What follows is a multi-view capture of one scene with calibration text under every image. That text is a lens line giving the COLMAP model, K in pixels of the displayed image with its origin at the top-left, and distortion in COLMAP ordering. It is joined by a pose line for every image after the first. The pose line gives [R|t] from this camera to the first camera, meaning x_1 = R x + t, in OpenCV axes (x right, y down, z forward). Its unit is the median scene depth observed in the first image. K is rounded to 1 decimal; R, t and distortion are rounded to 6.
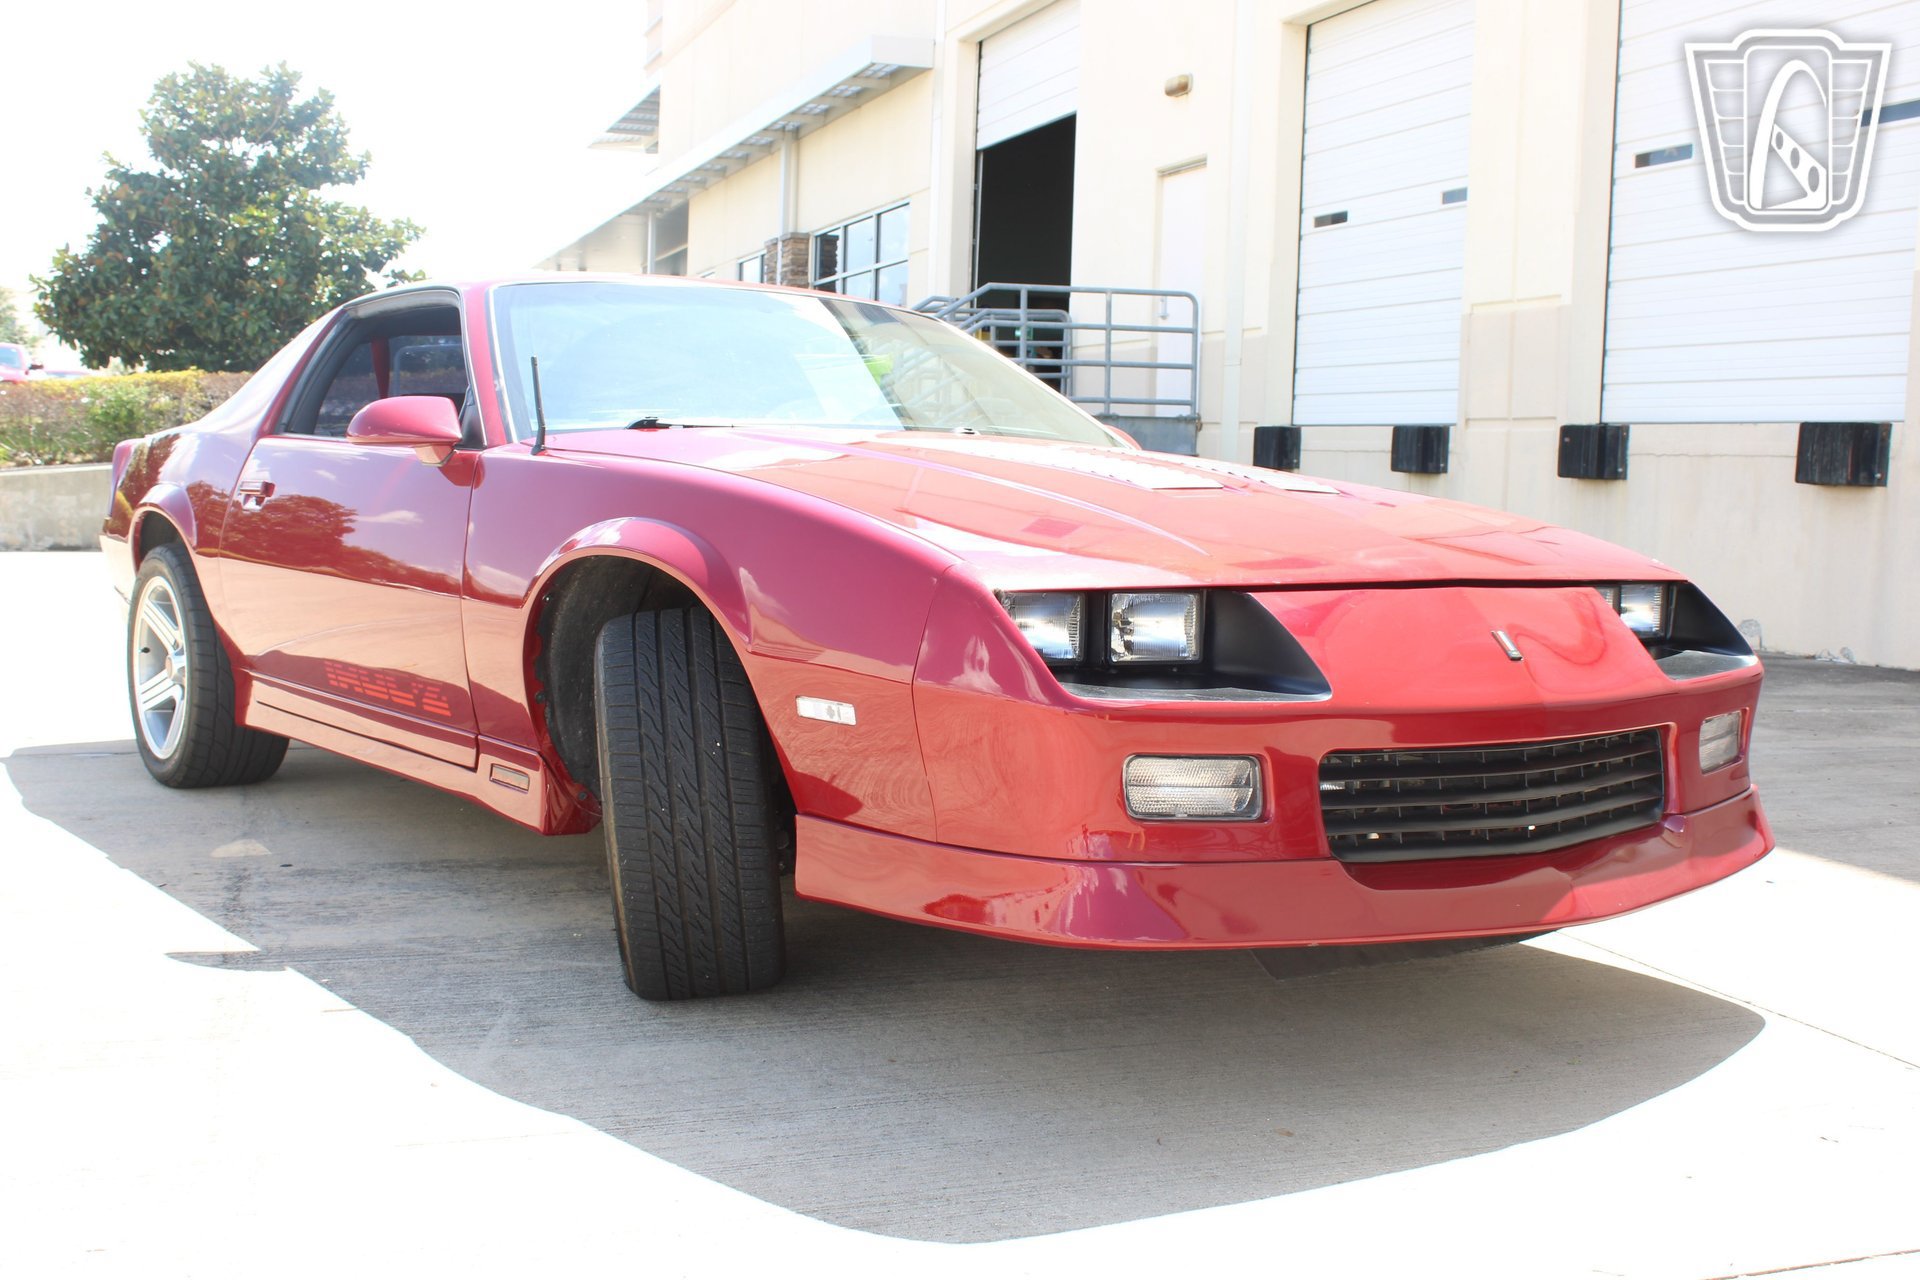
lens RADIAL K [[2141.2, 0, 969.8], [0, 2141.2, 635.9], [0, 0, 1]] dist [-0.117380, 0.133189]
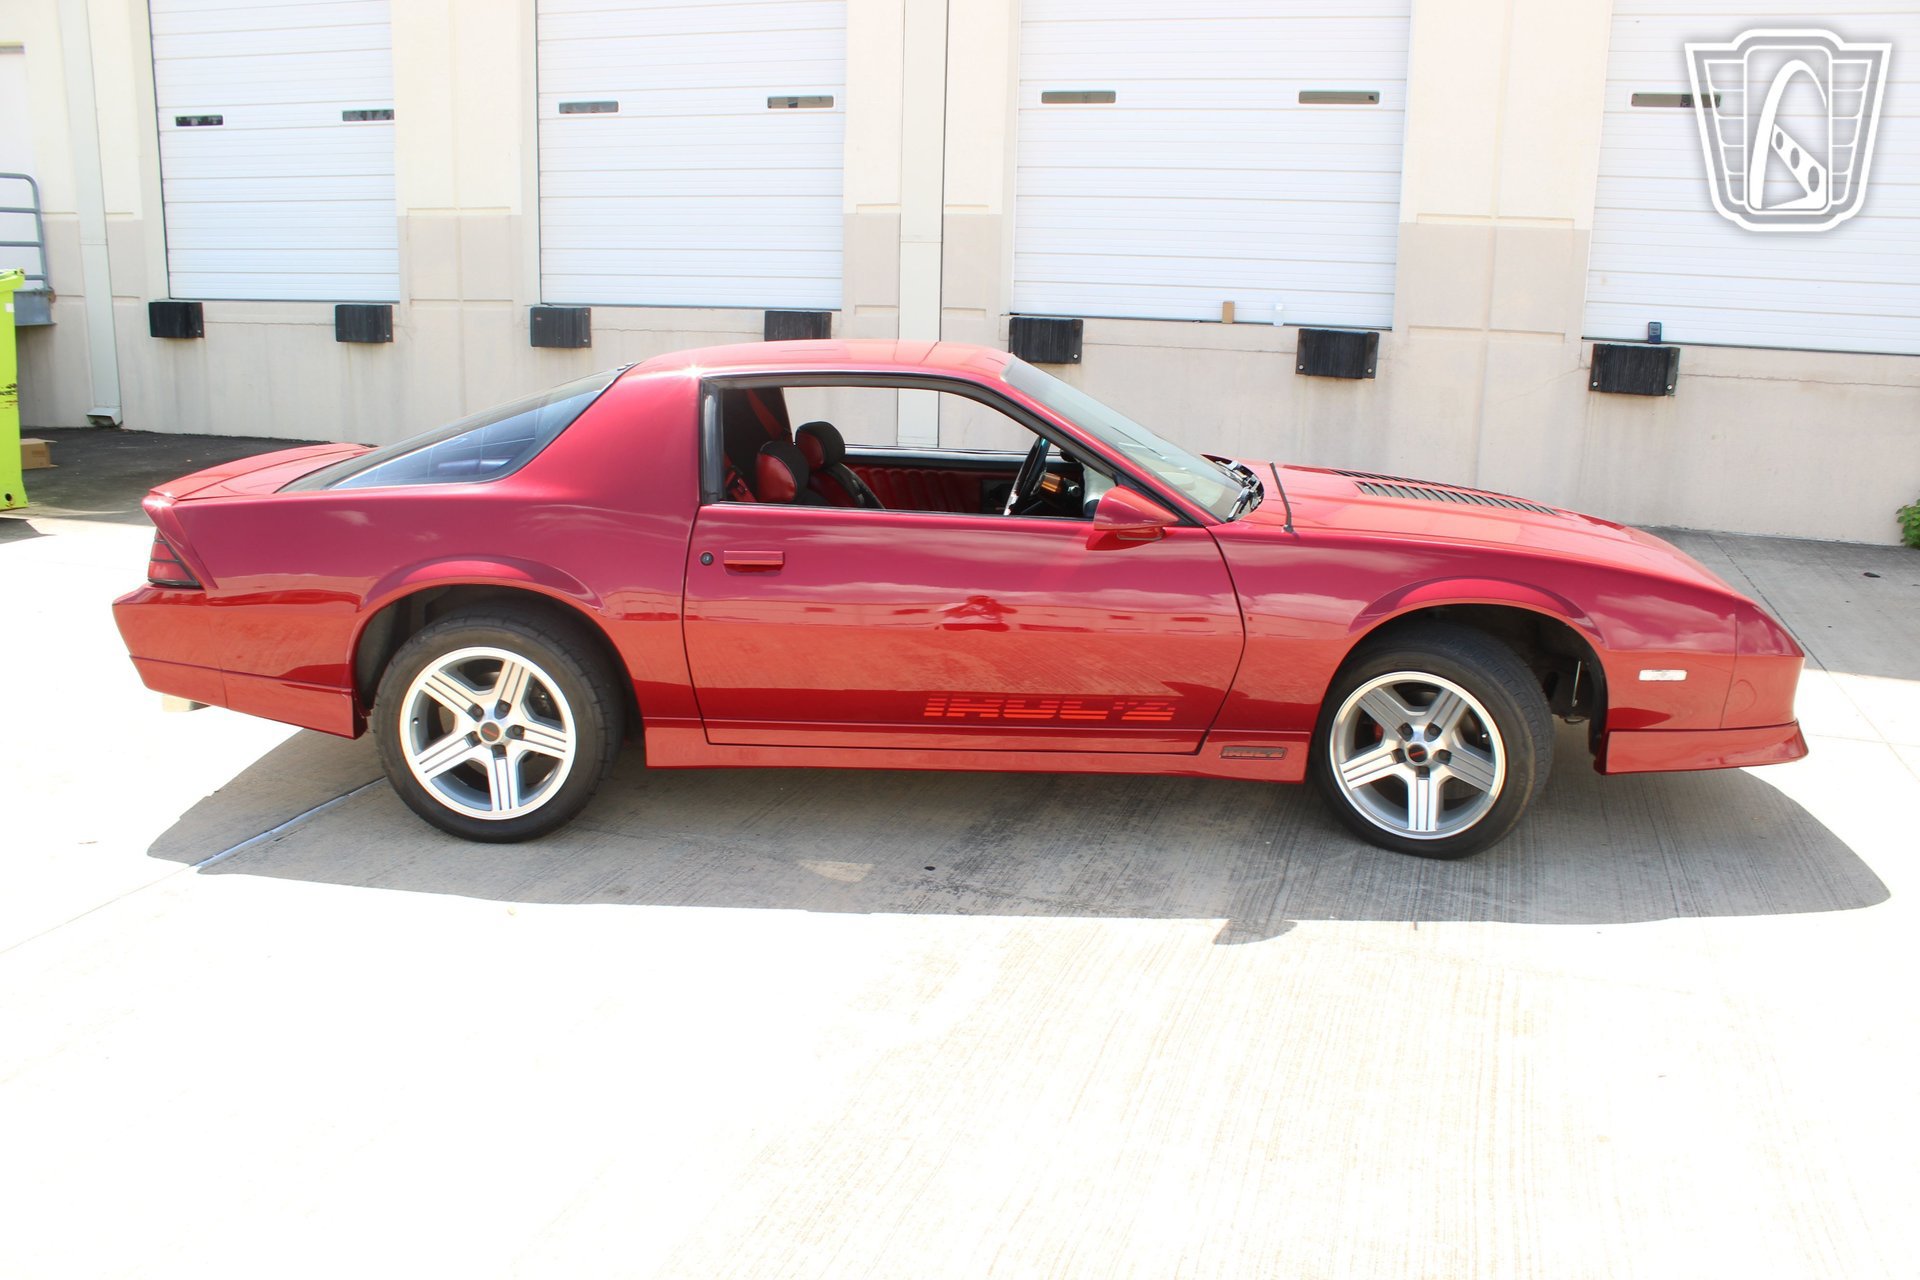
lens RADIAL K [[1612.1, 0, 972.8], [0, 1612.1, 651.7], [0, 0, 1]] dist [-0.175147, 0.164271]
pose [[0.609308, -0.196945, 0.768086, -0.492715], [0.060022, 0.977340, 0.202986, -0.099431], [-0.790659, -0.077579, 0.607322, 0.210793]]
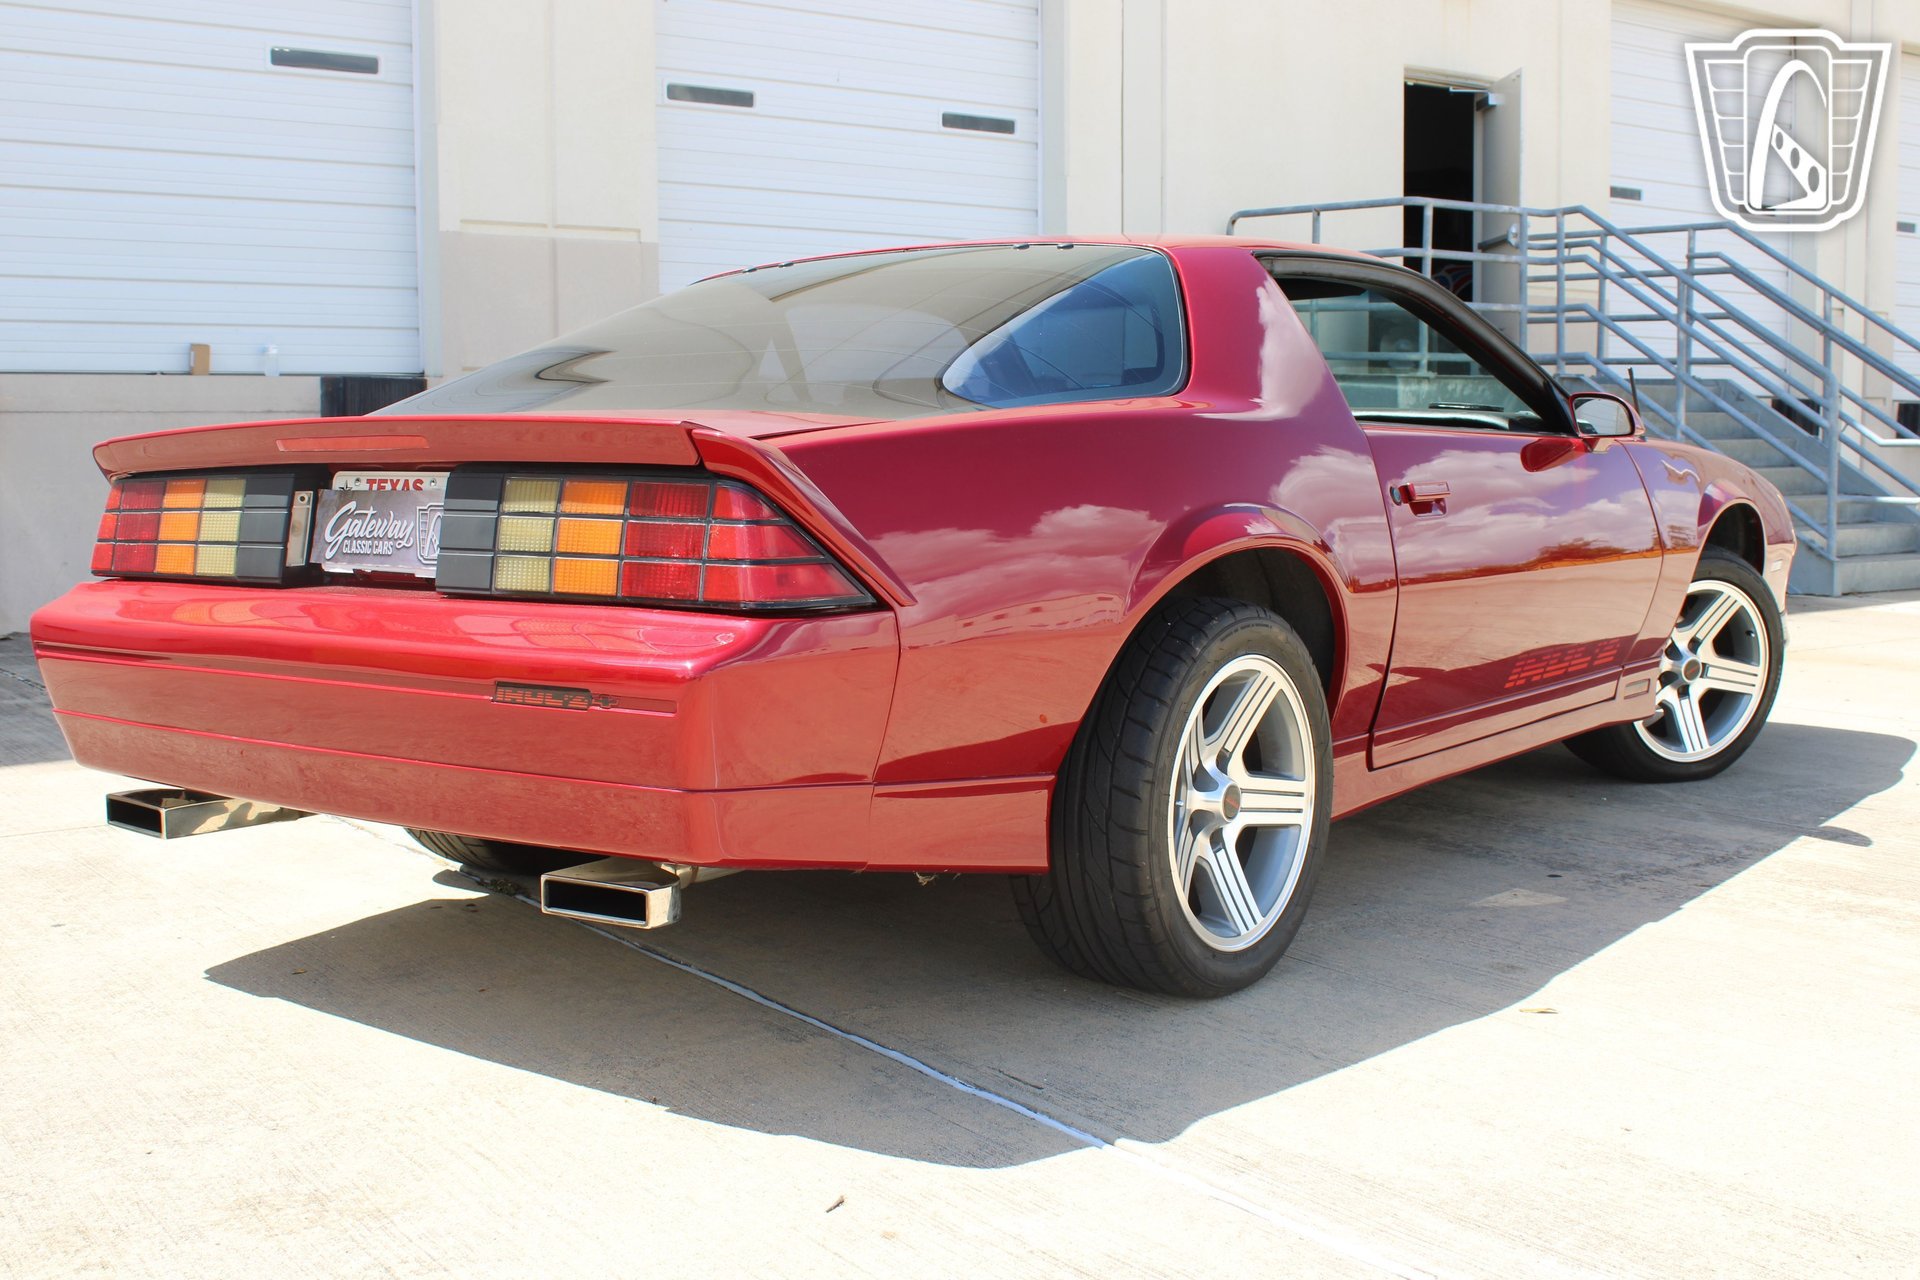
lens RADIAL K [[2141.2, 0, 969.8], [0, 2141.2, 635.9], [0, 0, 1]] dist [-0.117380, 0.133189]
pose [[-0.284672, -0.114489, 0.951764, -0.568566], [0.076819, 0.986925, 0.141695, -0.077070], [-0.955542, 0.113450, -0.272155, 0.742955]]
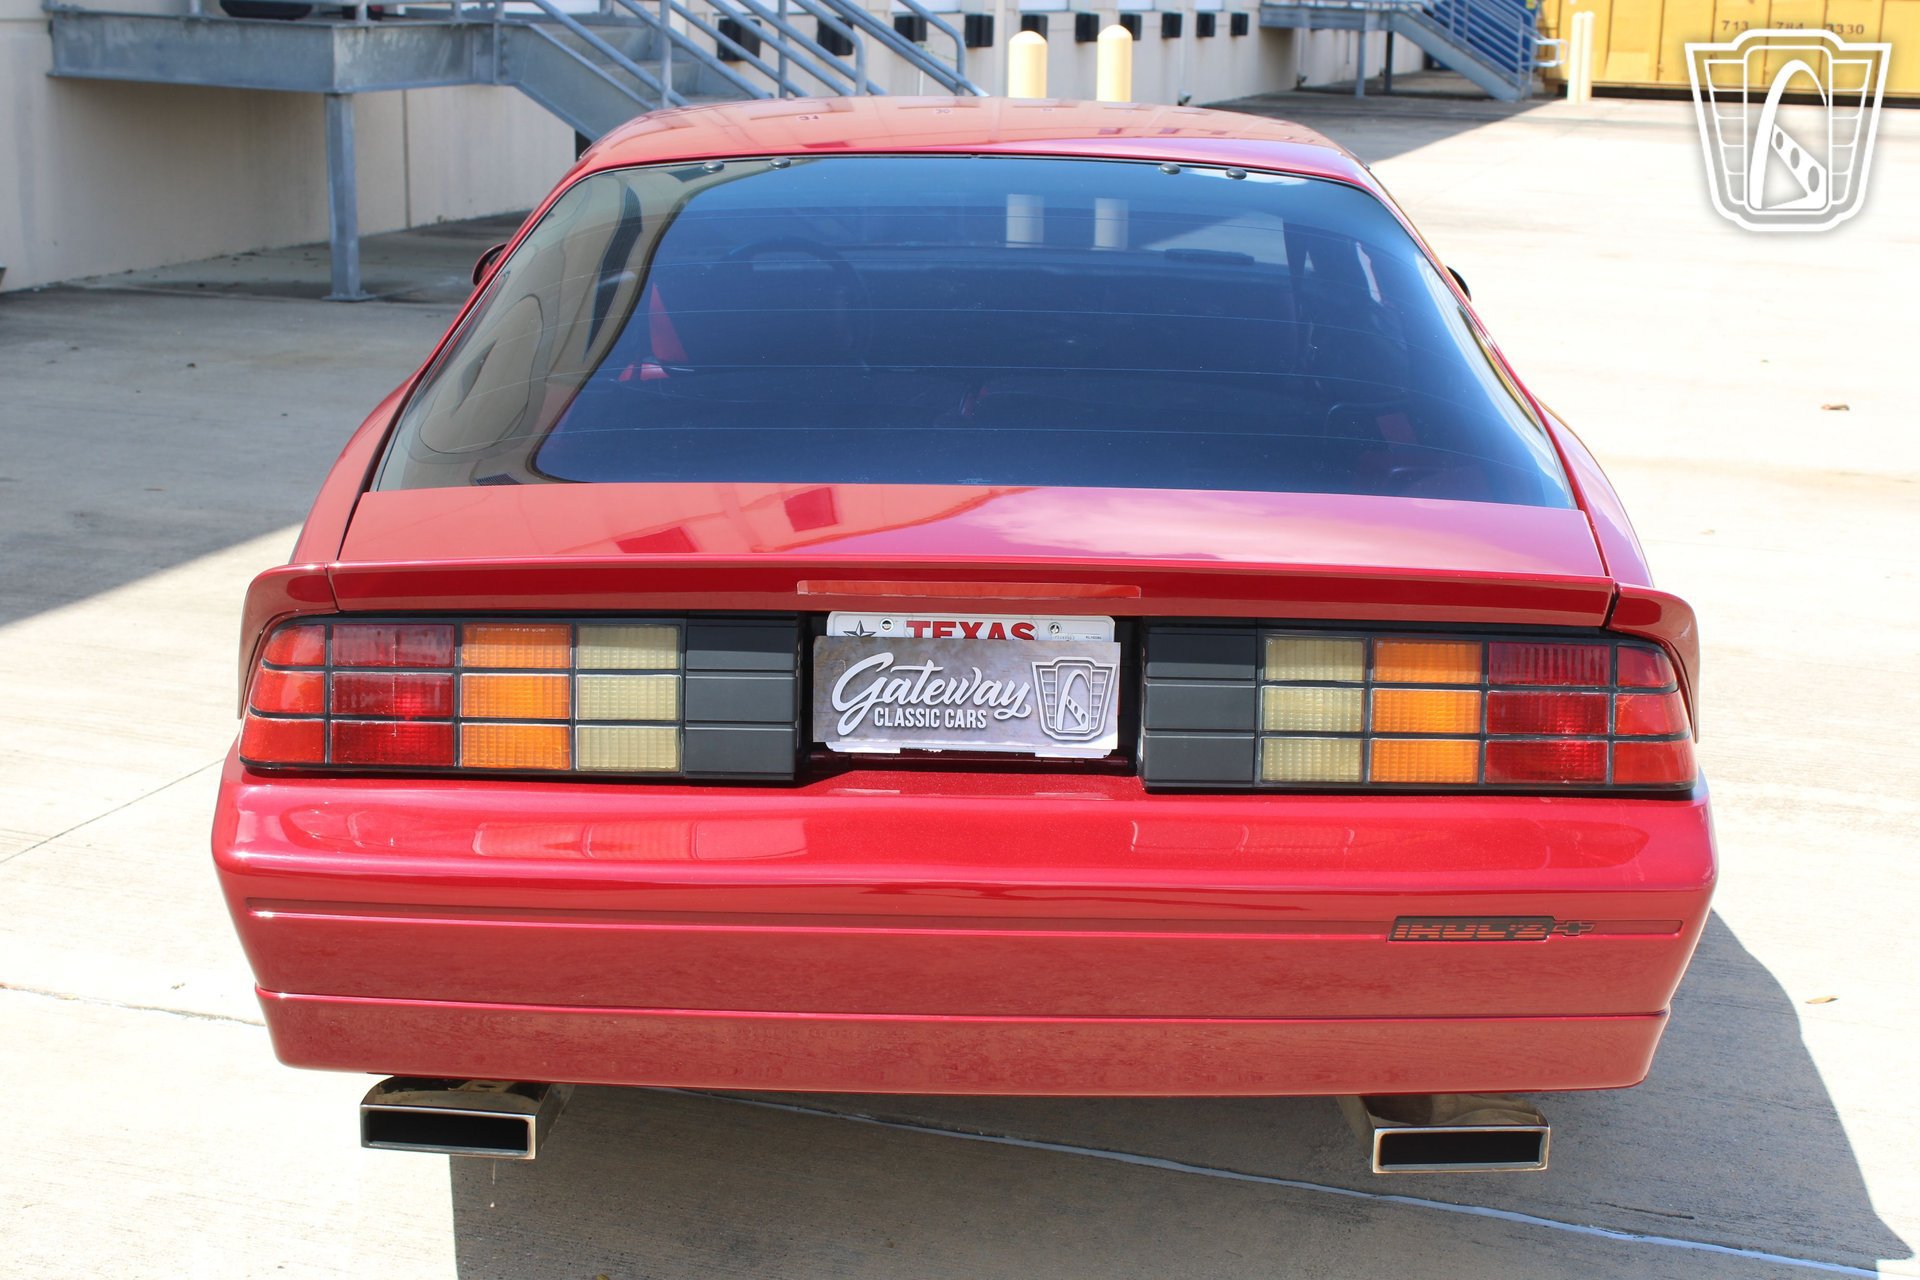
lens RADIAL K [[2719.4, 0, 966.4], [0, 2719.4, 618.9], [0, 0, 1]] dist [-0.060463, 0.119336]
pose [[-0.799472, -0.180843, 0.572835, -0.392562], [0.007589, 0.950491, 0.310660, -0.159950], [-0.600655, 0.252711, -0.758519, 0.977676]]
